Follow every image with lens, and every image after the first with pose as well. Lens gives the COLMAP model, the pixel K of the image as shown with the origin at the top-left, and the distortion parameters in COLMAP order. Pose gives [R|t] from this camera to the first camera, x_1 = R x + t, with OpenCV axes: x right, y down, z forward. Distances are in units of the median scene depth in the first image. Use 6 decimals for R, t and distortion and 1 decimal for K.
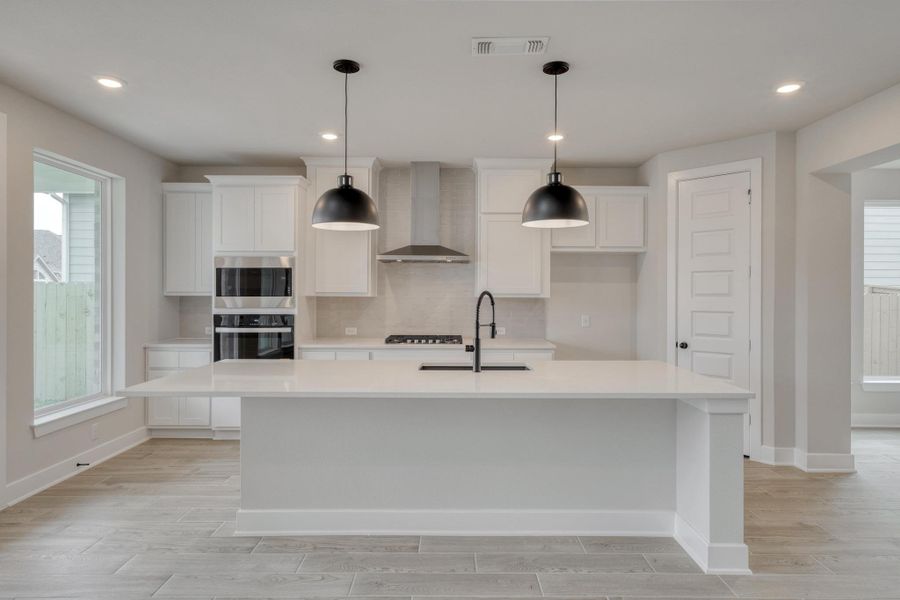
lens RADIAL K [[546.3, 0, 450.3], [0, 546.3, 296.4], [0, 0, 1]] dist [0.006988, 0.004836]
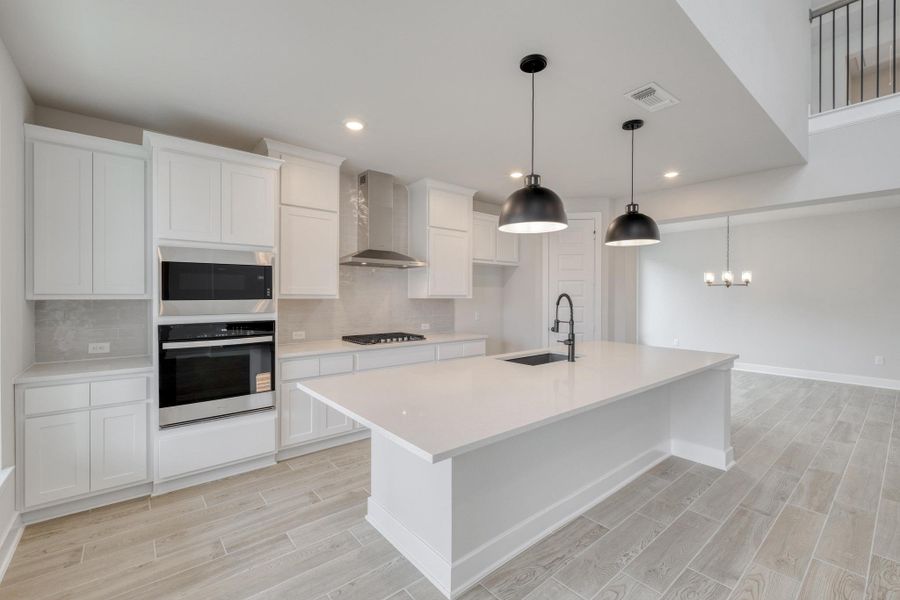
lens RADIAL K [[391.9, 0, 454.7], [0, 391.9, 298.2], [0, 0, 1]] dist [0.005401, -0.002160]
pose [[0.762805, -0.007306, 0.646588, -0.469269], [0.004377, 0.999972, 0.006135, -0.004278], [-0.646614, -0.001850, 0.762815, 0.345896]]
